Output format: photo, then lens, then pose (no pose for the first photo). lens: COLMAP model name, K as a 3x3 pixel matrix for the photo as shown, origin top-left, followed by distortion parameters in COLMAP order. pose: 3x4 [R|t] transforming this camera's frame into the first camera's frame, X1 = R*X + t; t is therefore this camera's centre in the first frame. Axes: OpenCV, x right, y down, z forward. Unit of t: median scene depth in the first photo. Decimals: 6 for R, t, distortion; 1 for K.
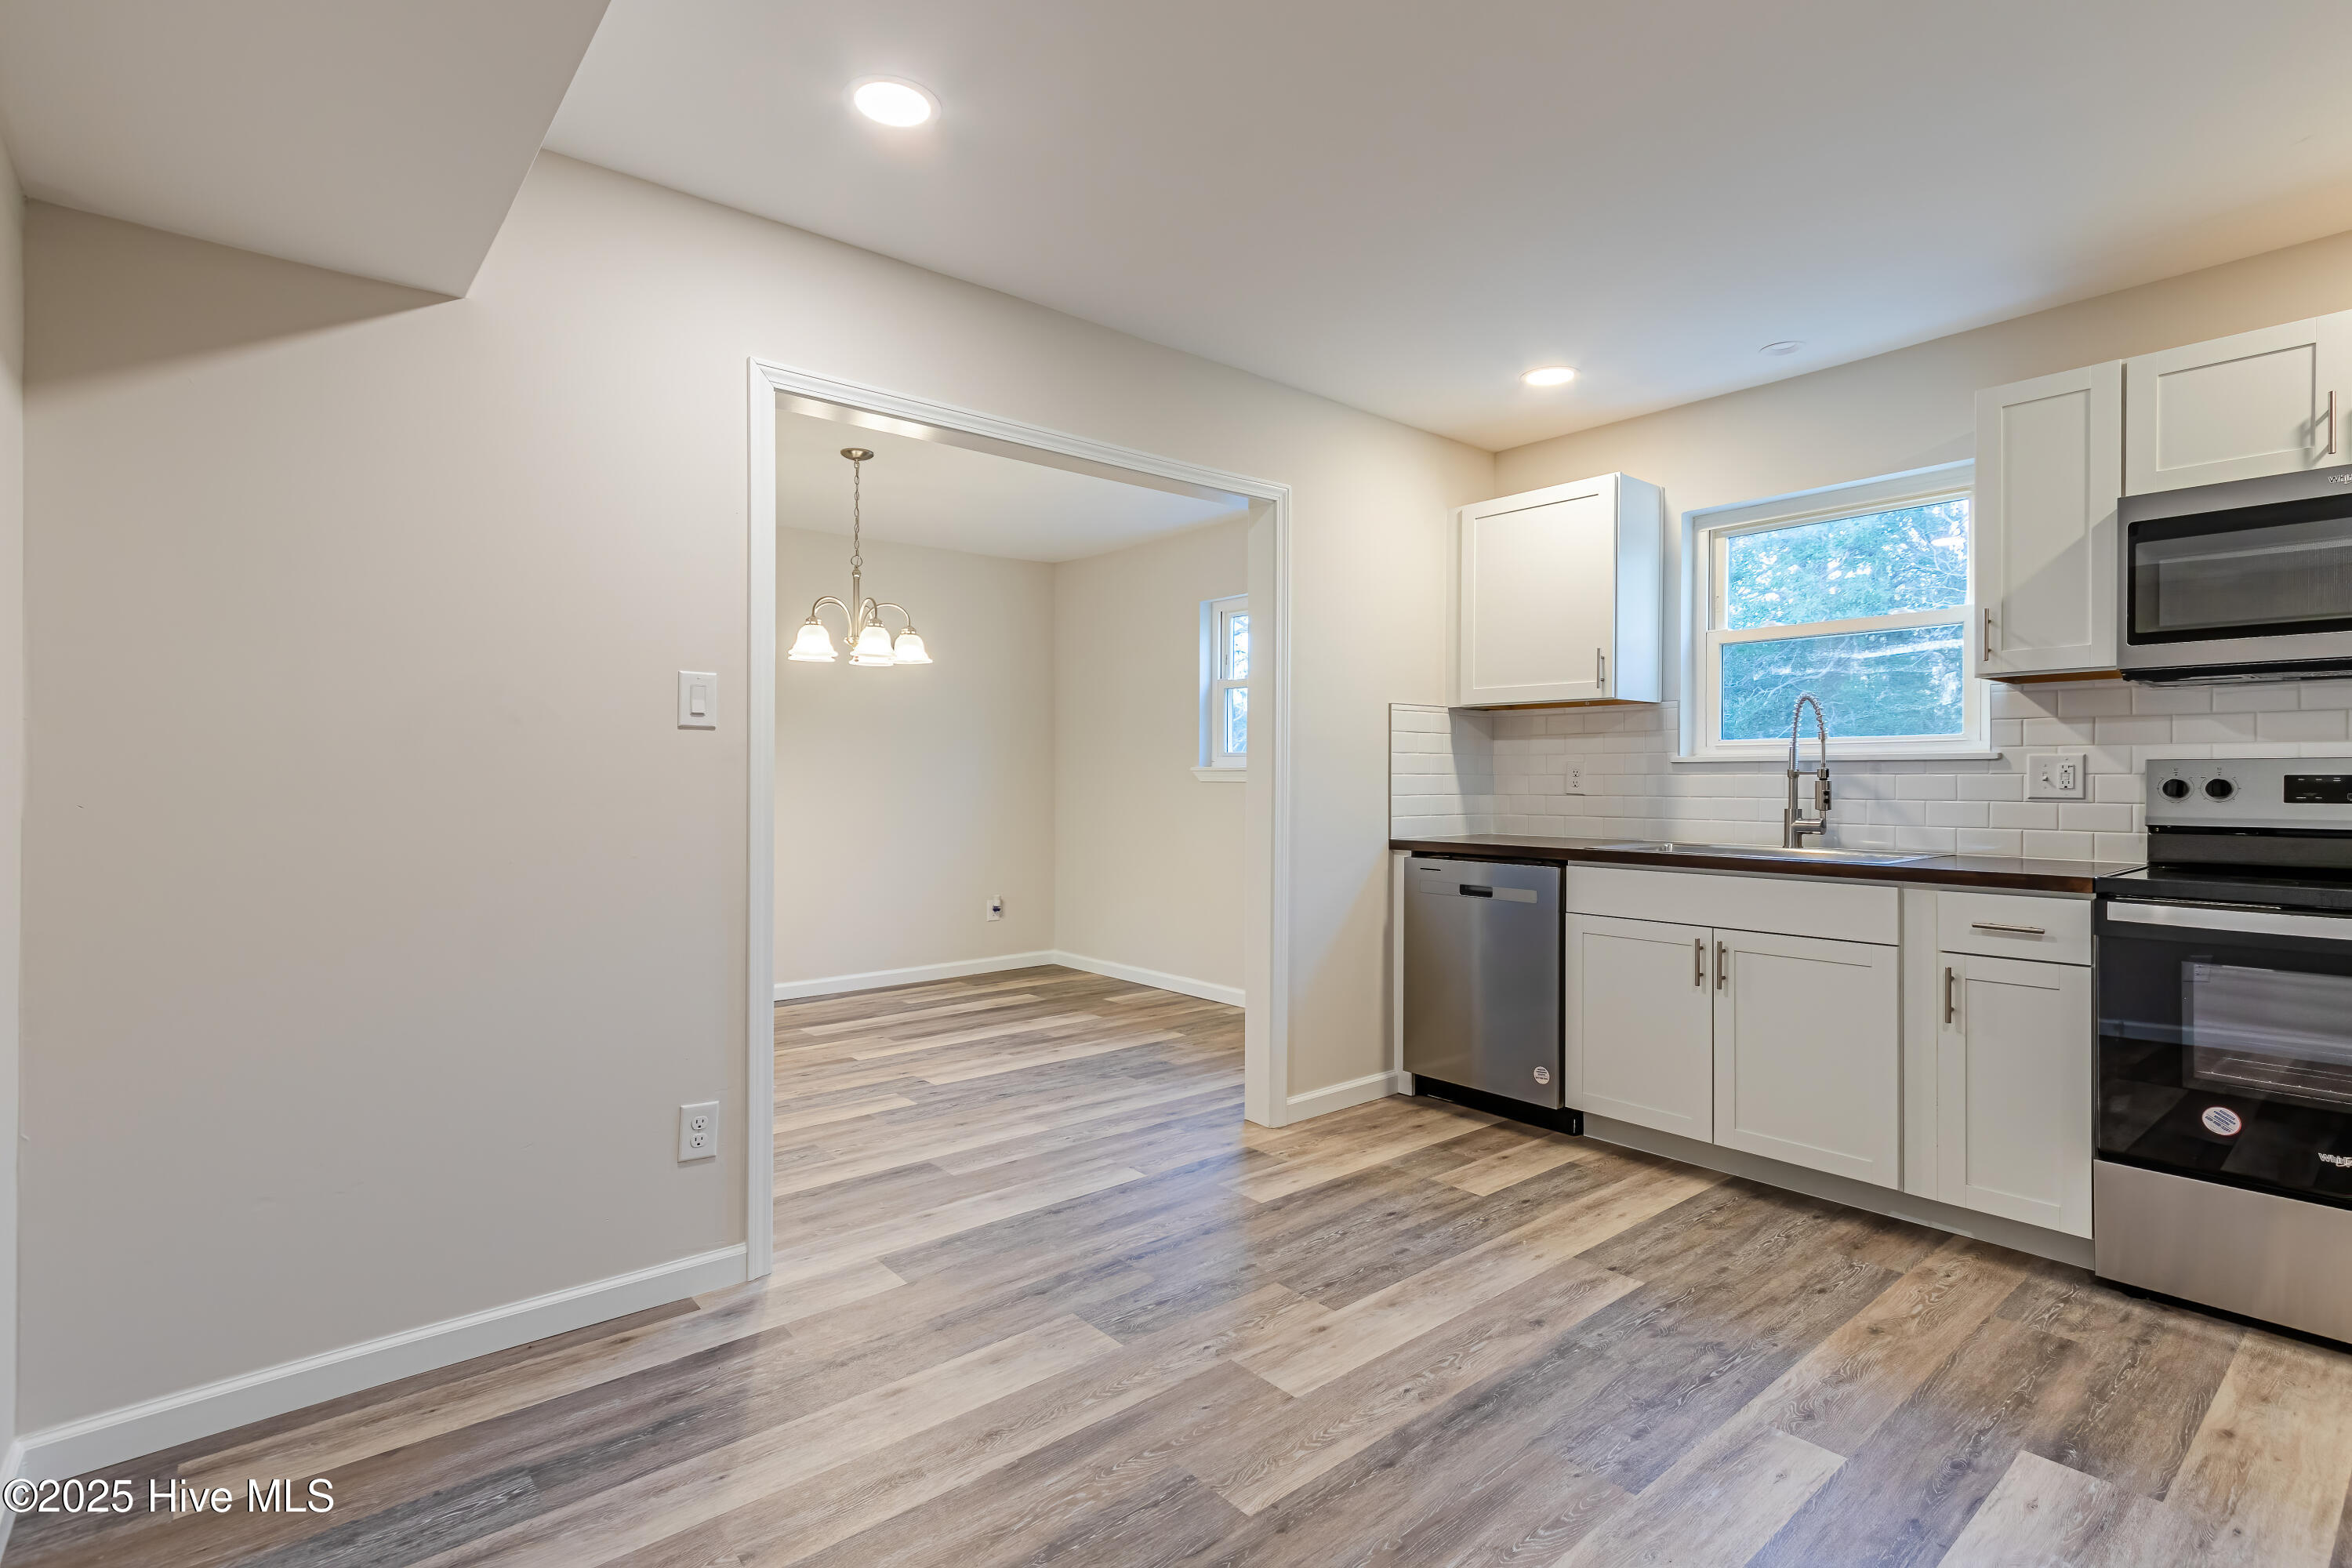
lens RADIAL K [[1124.5, 0, 1185.7], [0, 1124.5, 784.4], [0, 0, 1]] dist [0.012314, -0.001729]
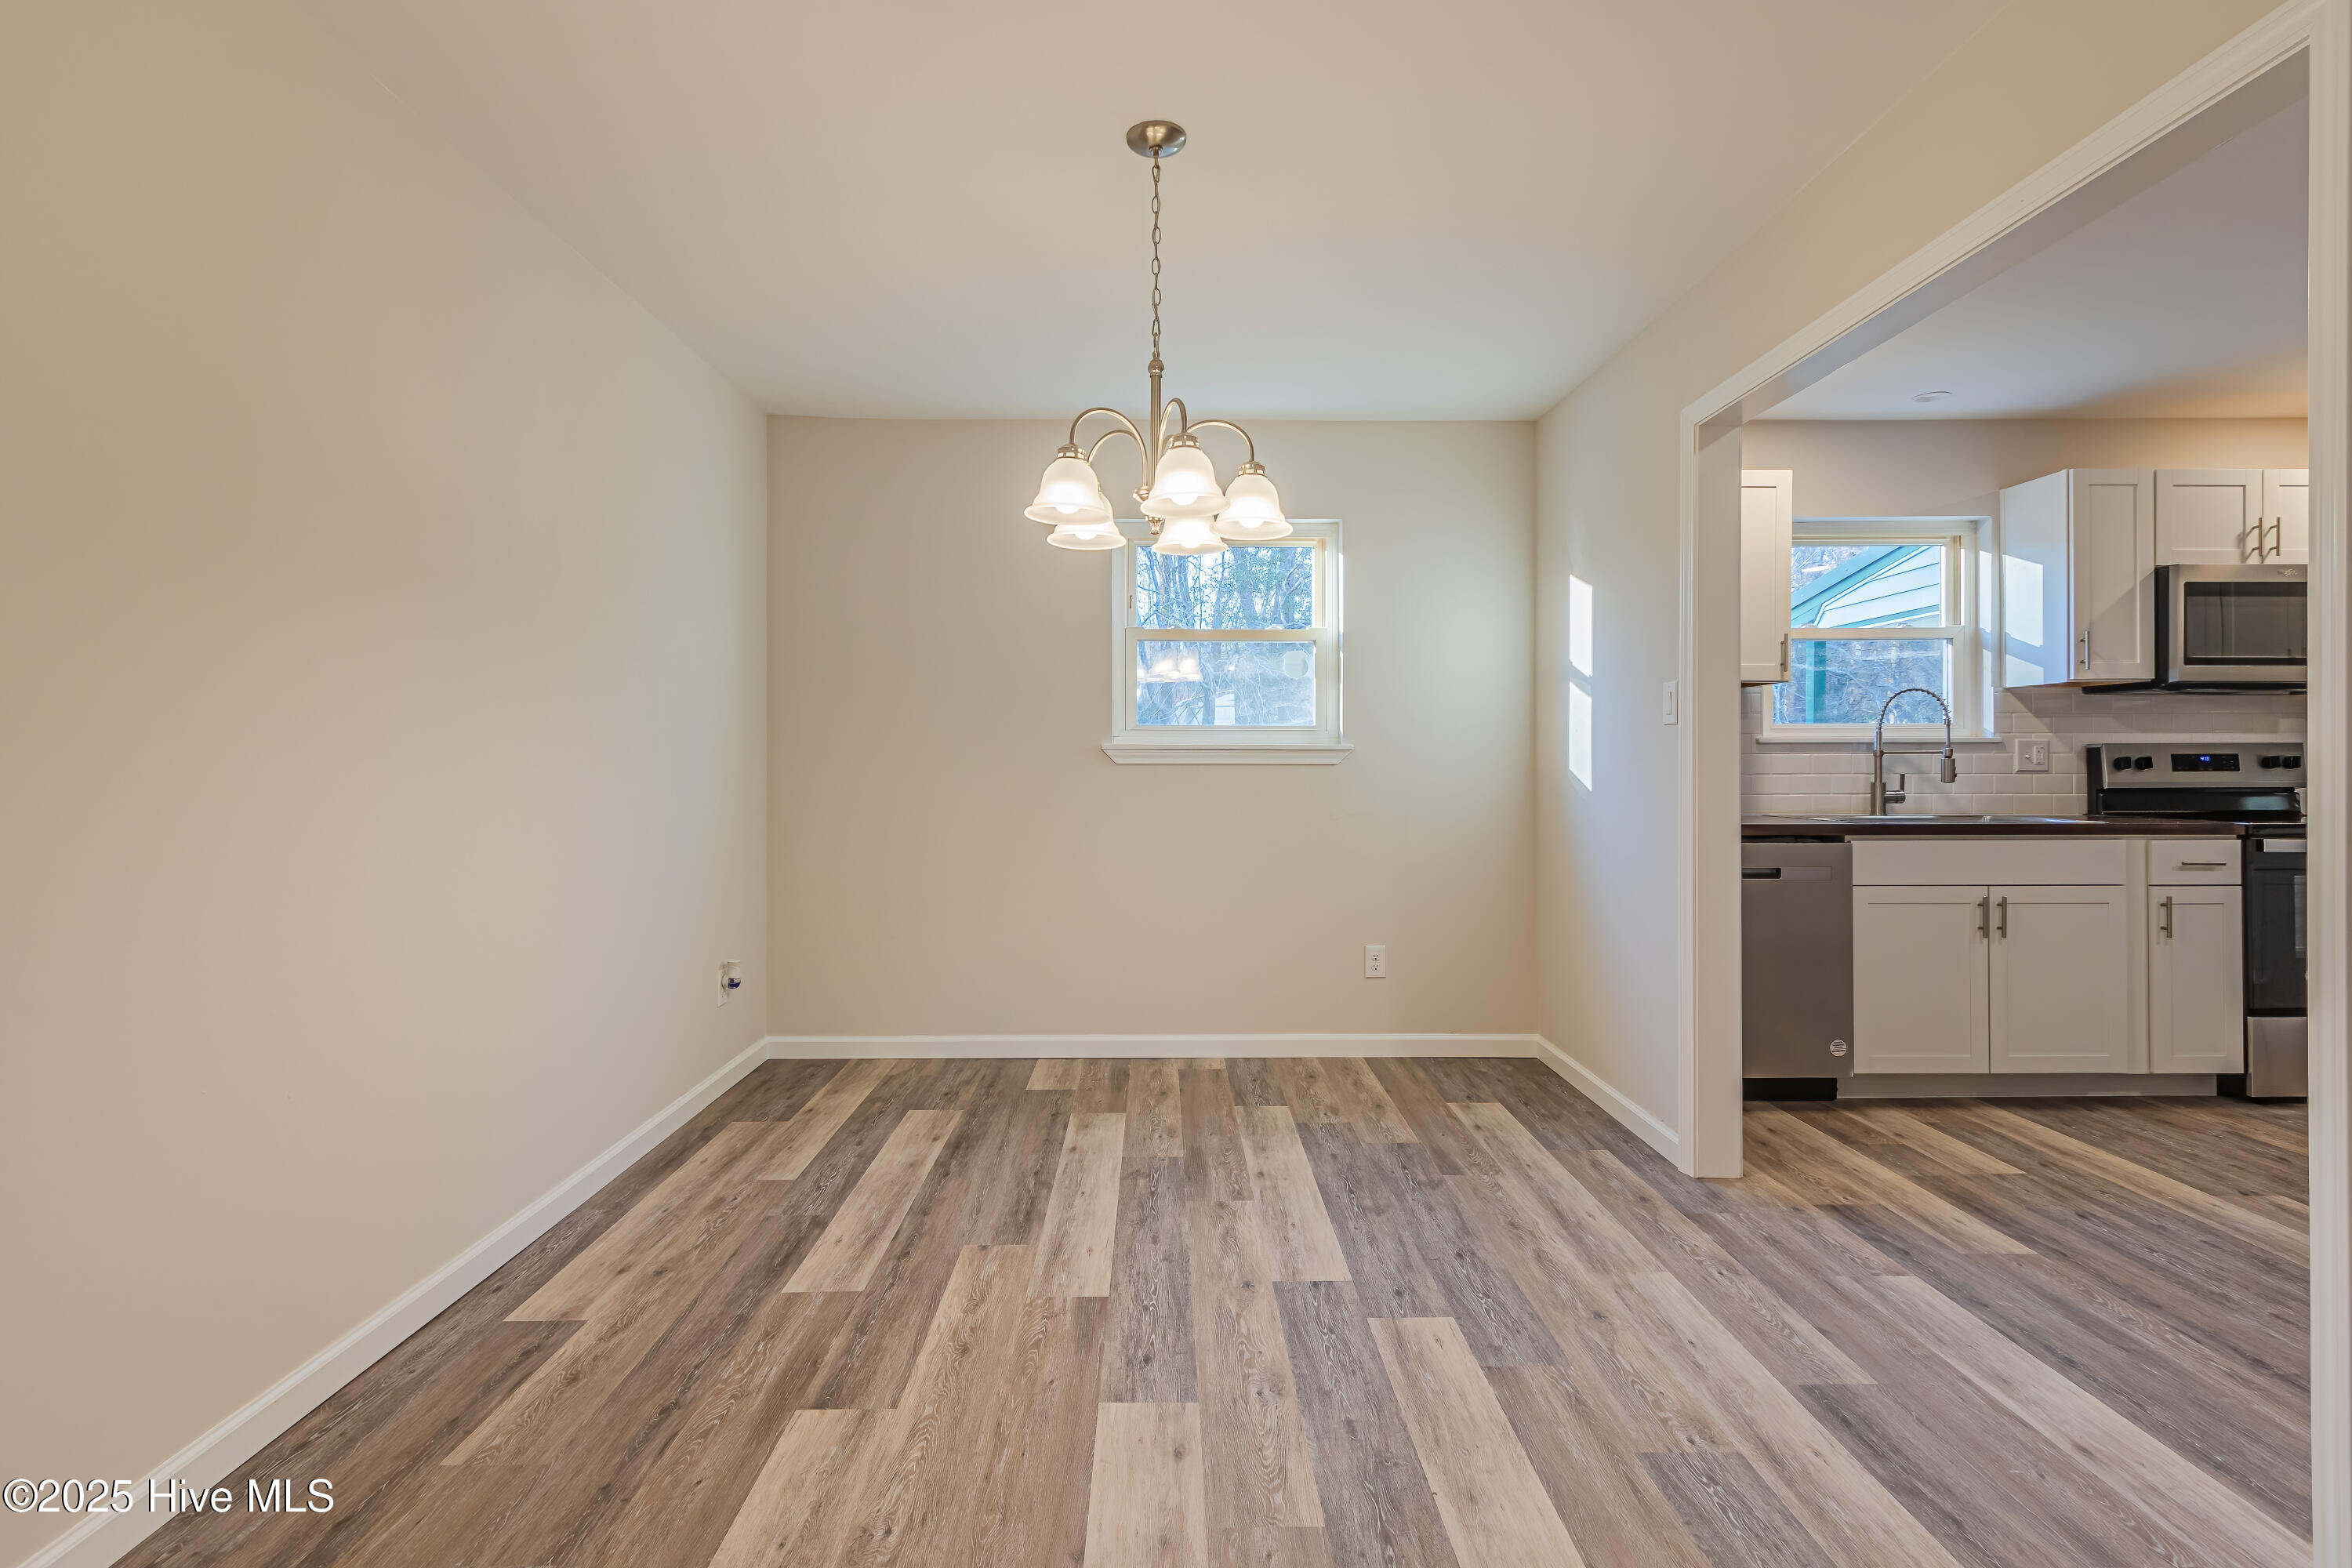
lens RADIAL K [[1124.5, 0, 1178.9], [0, 1124.5, 764.3], [0, 0, 1]] dist [0.012314, -0.001729]
pose [[0.632674, -0.002934, 0.774413, -0.921378], [0.007176, 0.999972, -0.002074, -0.000531], [-0.774385, 0.006869, 0.632677, 0.879690]]
